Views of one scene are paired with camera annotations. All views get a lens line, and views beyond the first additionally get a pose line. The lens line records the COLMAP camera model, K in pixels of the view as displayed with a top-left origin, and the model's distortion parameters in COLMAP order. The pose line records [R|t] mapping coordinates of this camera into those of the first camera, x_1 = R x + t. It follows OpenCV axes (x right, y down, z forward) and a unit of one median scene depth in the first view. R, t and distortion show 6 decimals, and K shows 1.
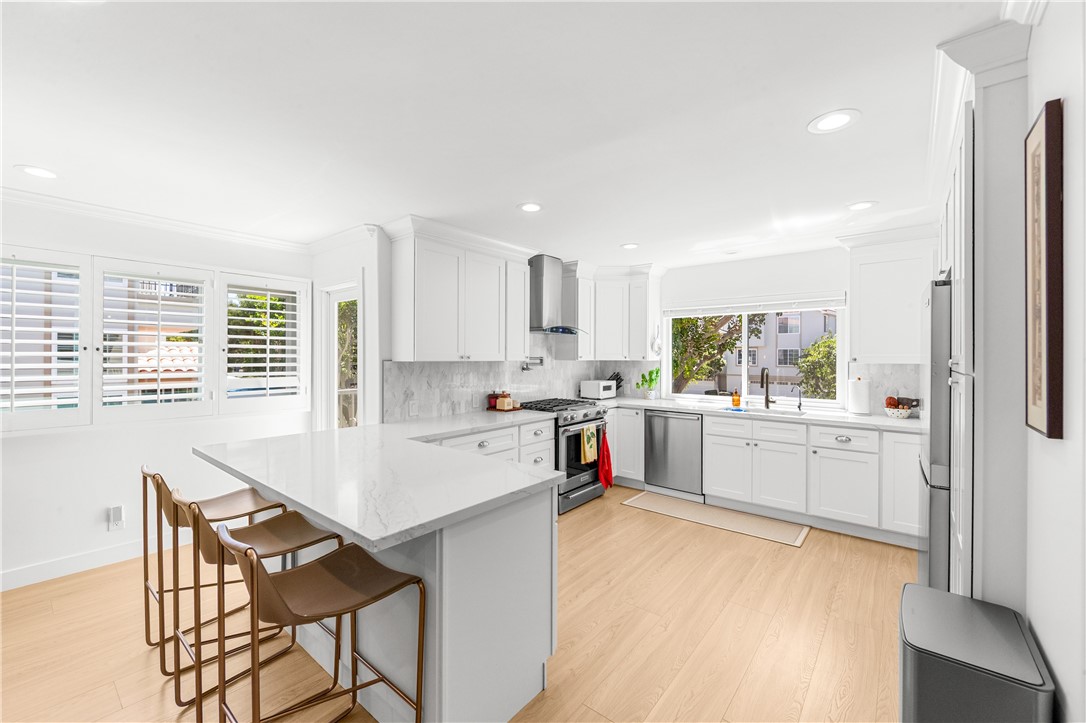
lens RADIAL K [[439.4, 0, 546.1], [0, 439.4, 357.0], [0, 0, 1]] dist [-0.001114, -0.000111]
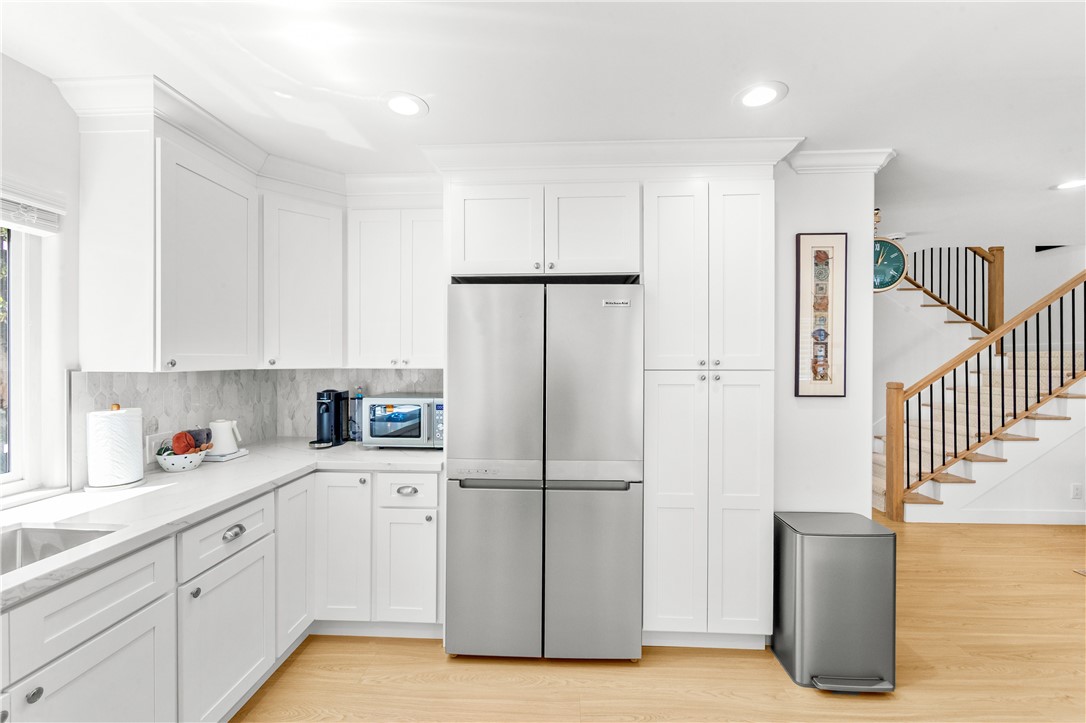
lens RADIAL K [[439.3, 0, 543.0], [0, 439.3, 361.5], [0, 0, 1]] dist [-0.003108, -0.000232]
pose [[-0.597652, -0.007755, 0.801718, 0.084706], [0.000648, 0.999948, 0.010155, -0.000612], [-0.801755, 0.006588, -0.597616, 0.836231]]
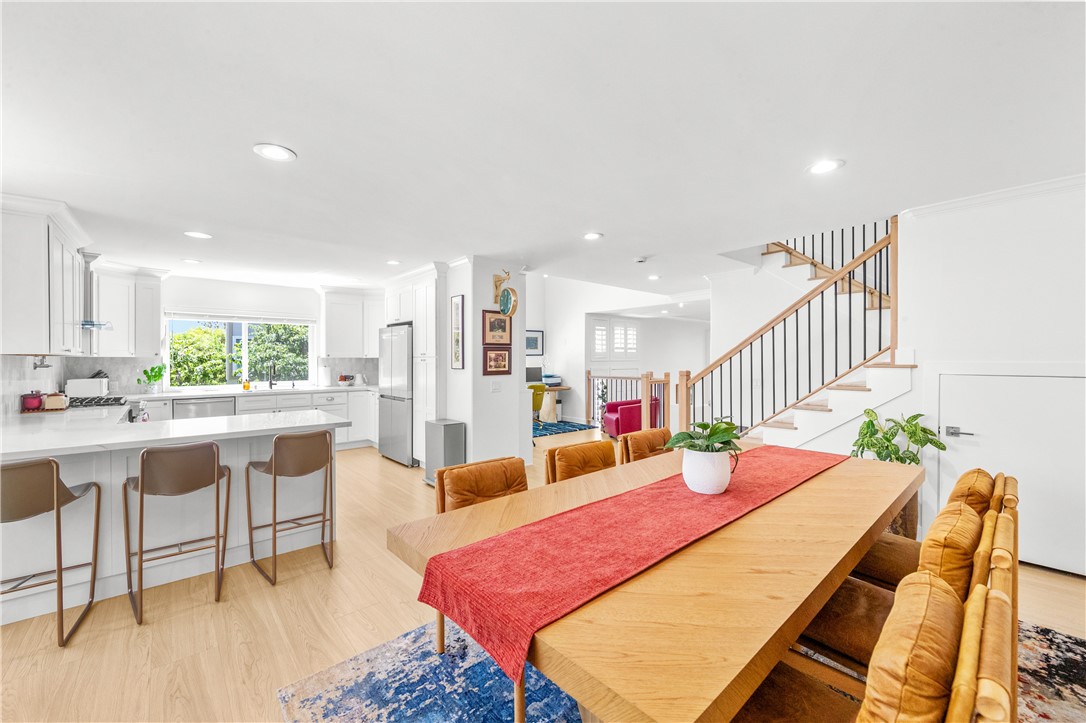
lens RADIAL K [[436.4, 0, 543.0], [0, 436.4, 361.5], [0, 0, 1]] dist [-0.001744, 0.000213]
pose [[0.173216, -0.009313, 0.984840, -0.782356], [0.006276, 0.999945, 0.008352, 0.018593], [-0.984864, 0.004734, 0.173265, -0.148916]]
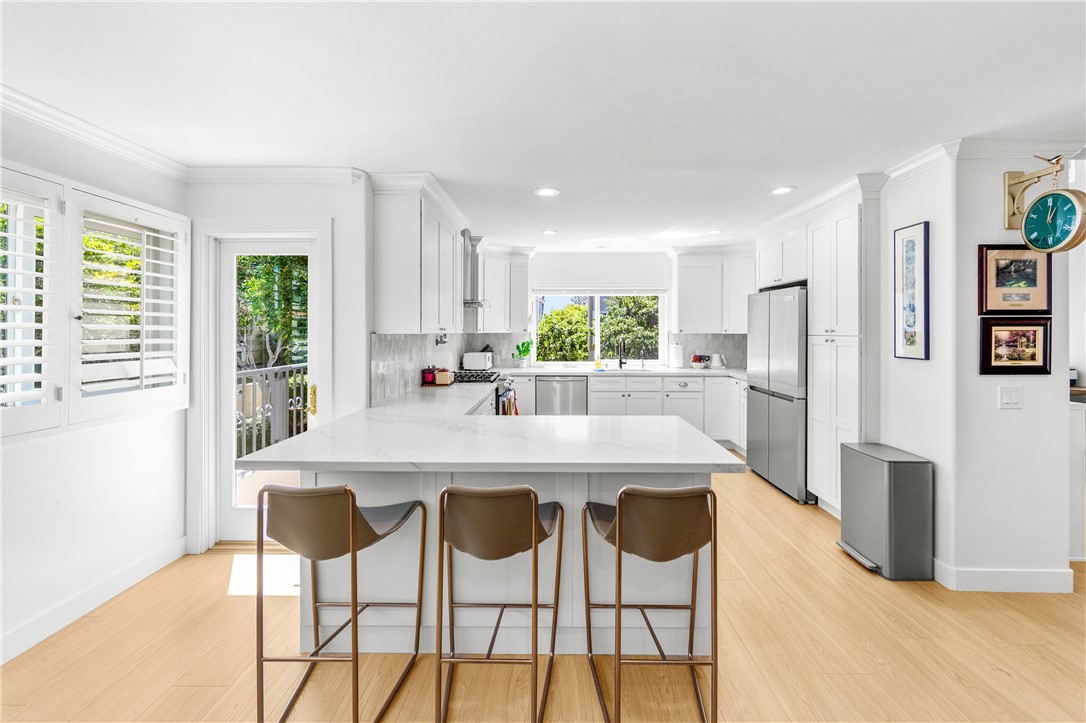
lens RADIAL K [[442.8, 0, 548.5], [0, 442.8, 329.3], [0, 0, 1]] dist [-0.002140, -0.000366]
pose [[0.782781, -0.000541, 0.622297, -0.499444], [0.003988, 0.999983, -0.004147, 0.004399], [-0.622284, 0.005728, 0.782770, 0.095700]]
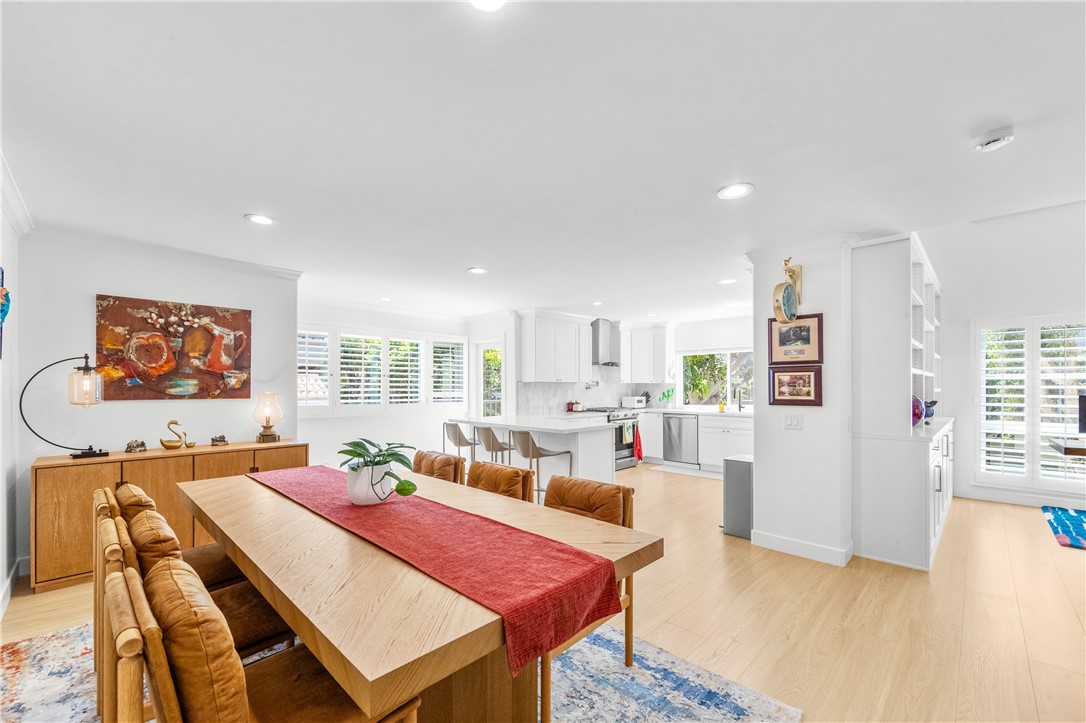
lens RADIAL K [[444.4, 0, 535.1], [0, 444.4, 387.1], [0, 0, 1]] dist [-0.000557, -0.000176]
pose [[0.994244, -0.003230, -0.107087, -0.070711], [0.003004, 0.999993, -0.002268, 0.028559], [0.107094, 0.001934, 0.994247, -0.712169]]
